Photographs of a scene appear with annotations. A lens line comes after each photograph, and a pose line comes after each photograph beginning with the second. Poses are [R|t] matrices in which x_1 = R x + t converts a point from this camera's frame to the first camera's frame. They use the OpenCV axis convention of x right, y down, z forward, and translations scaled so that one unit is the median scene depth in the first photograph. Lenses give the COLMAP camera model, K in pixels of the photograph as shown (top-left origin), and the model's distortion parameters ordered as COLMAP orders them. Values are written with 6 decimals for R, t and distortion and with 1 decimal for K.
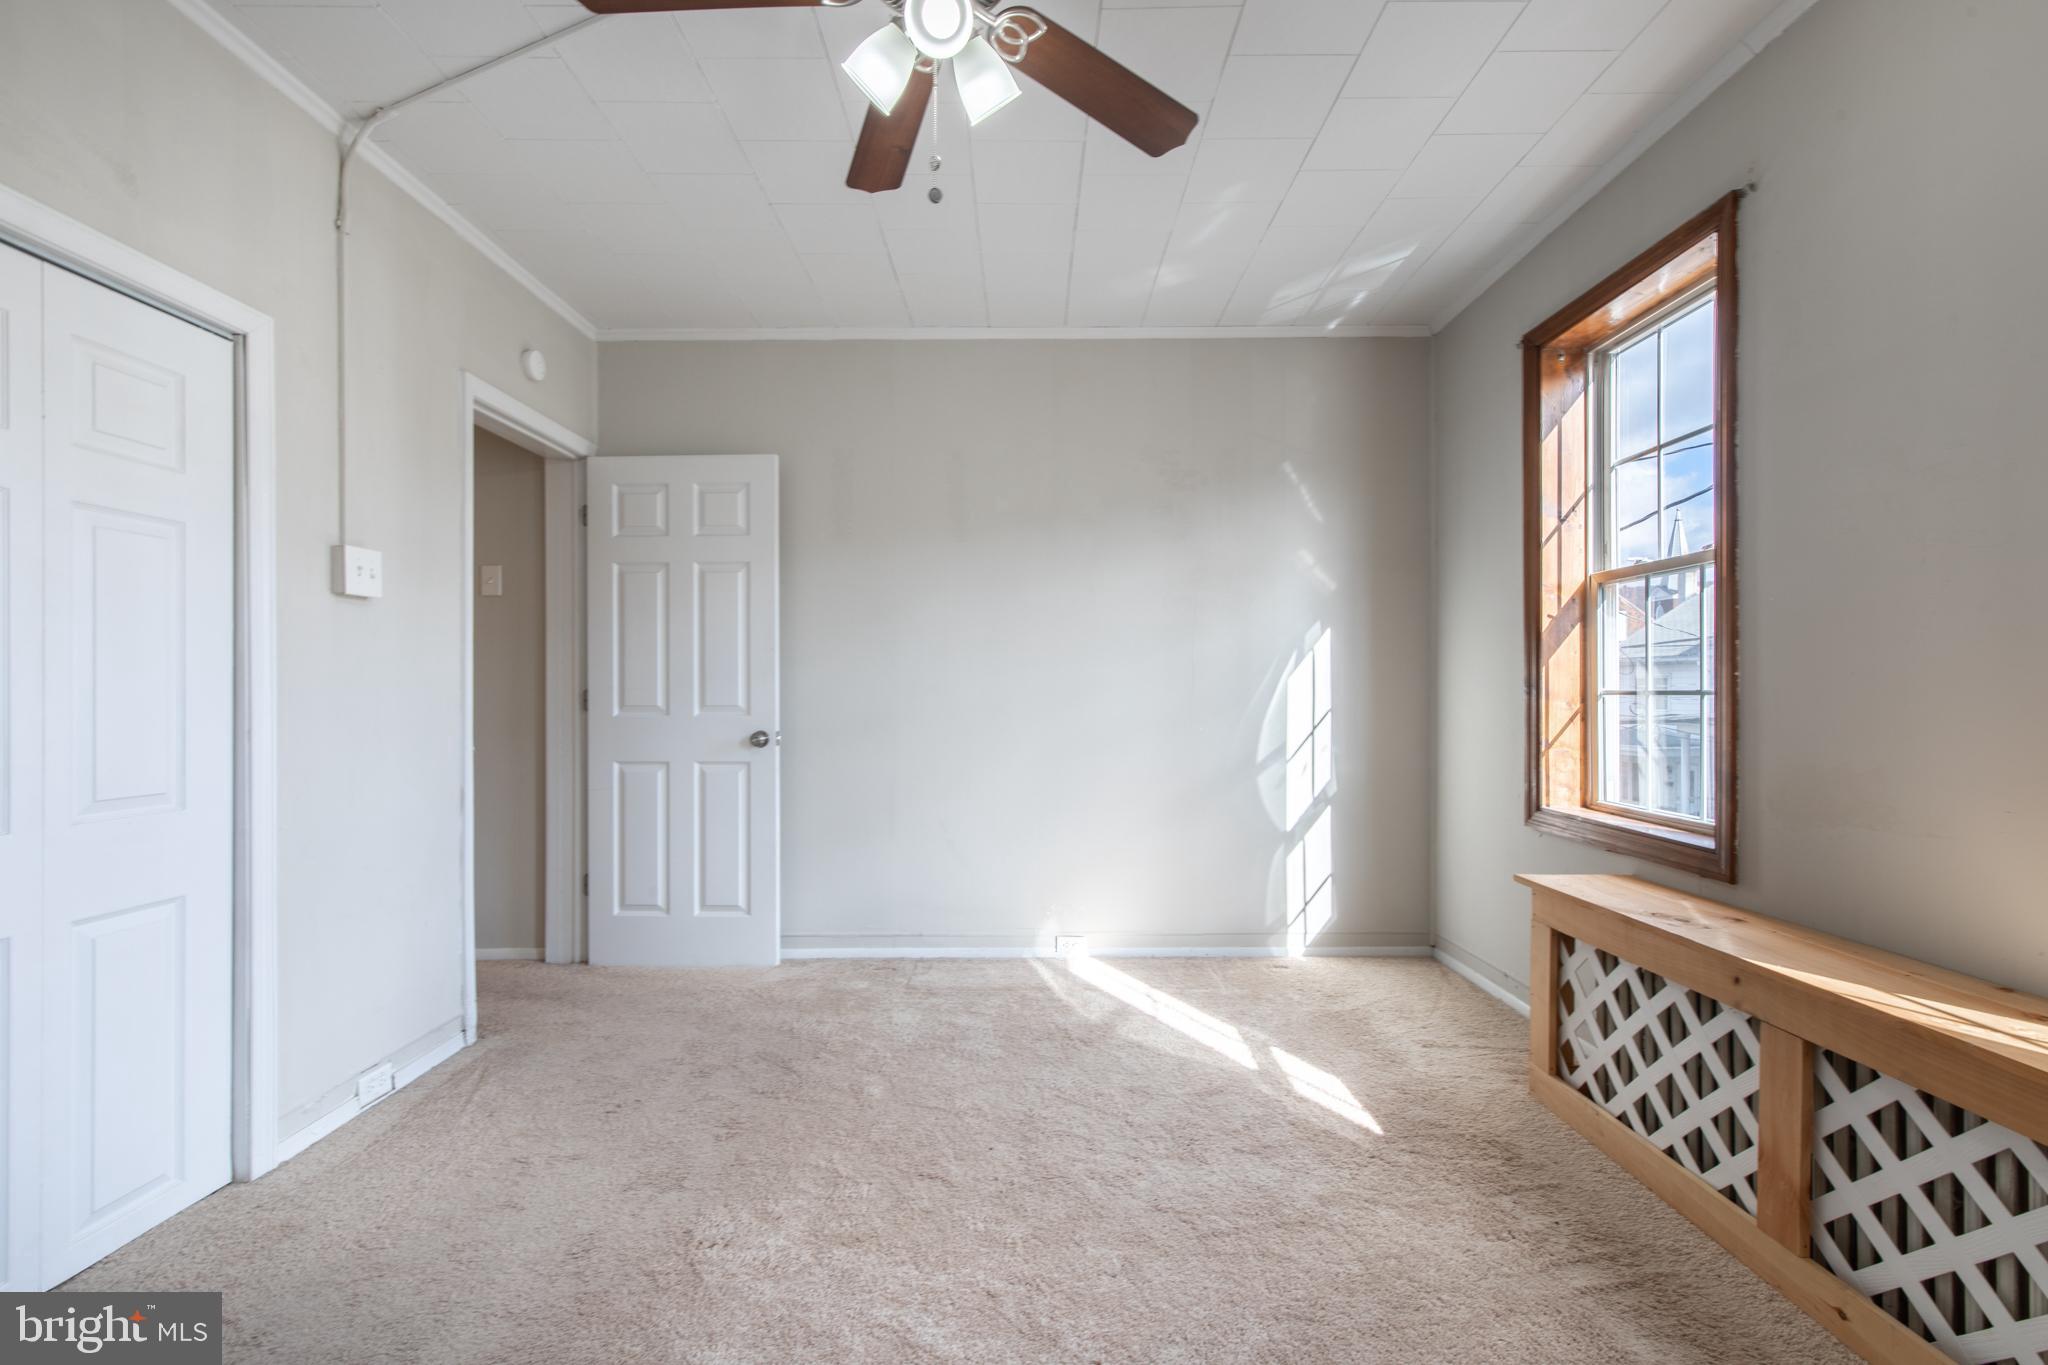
lens RADIAL K [[887.9, 0, 1024.3], [0, 887.9, 690.0], [0, 0, 1]] dist [0.000583, 0.000954]
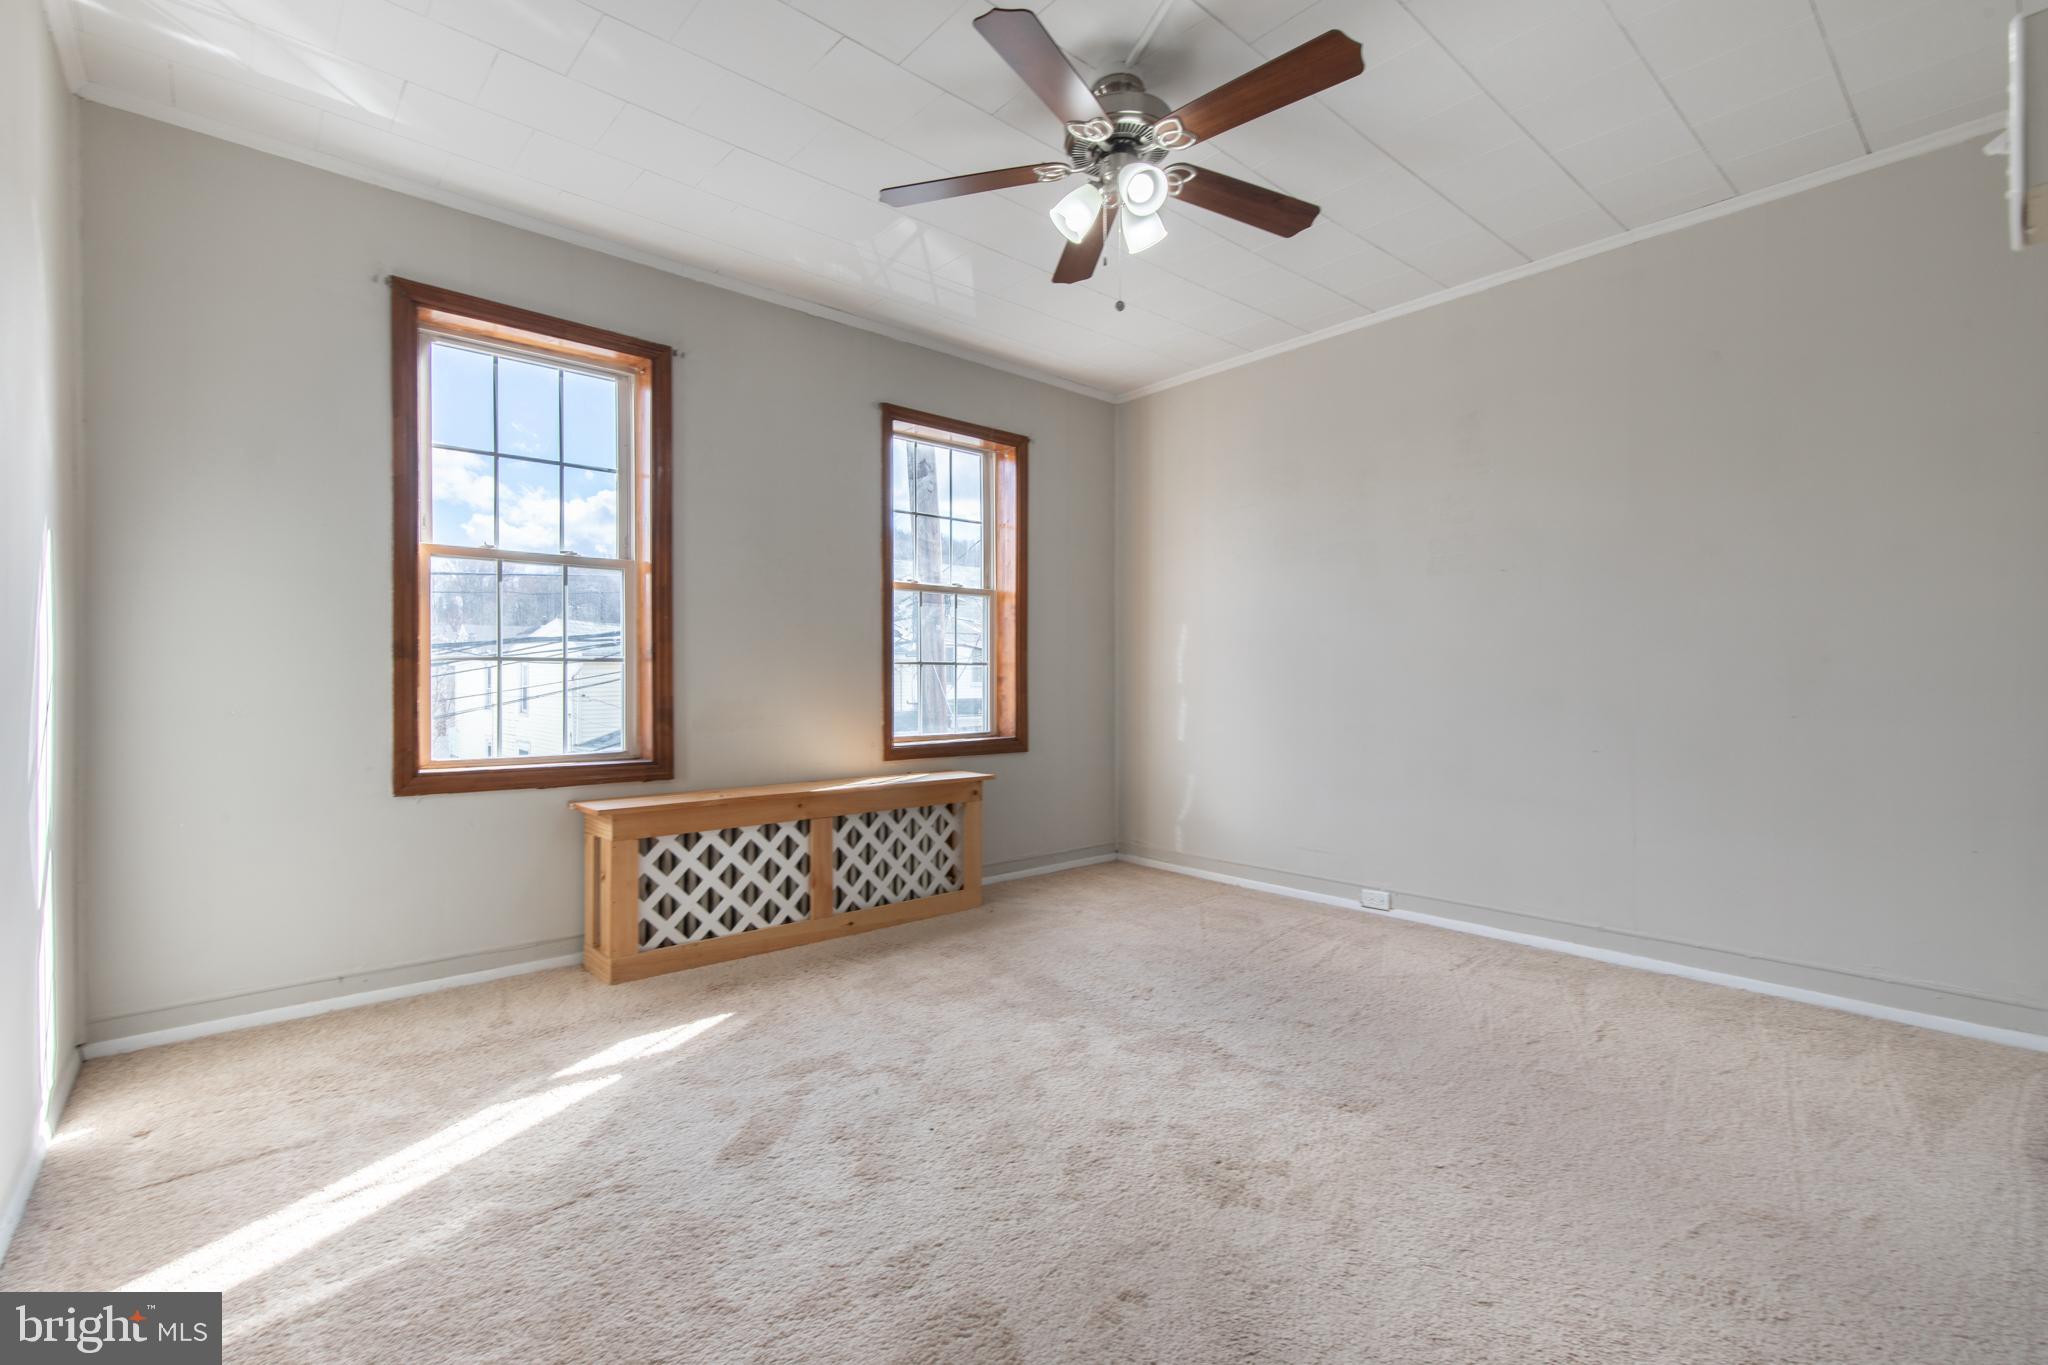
lens RADIAL K [[887.9, 0, 1019.7], [0, 887.9, 684.2], [0, 0, 1]] dist [0.000583, 0.000954]
pose [[-0.660641, -0.001474, 0.750701, -0.704773], [-0.000127, 0.999998, 0.001852, 0.037764], [-0.750702, 0.001128, -0.660640, 1.362046]]
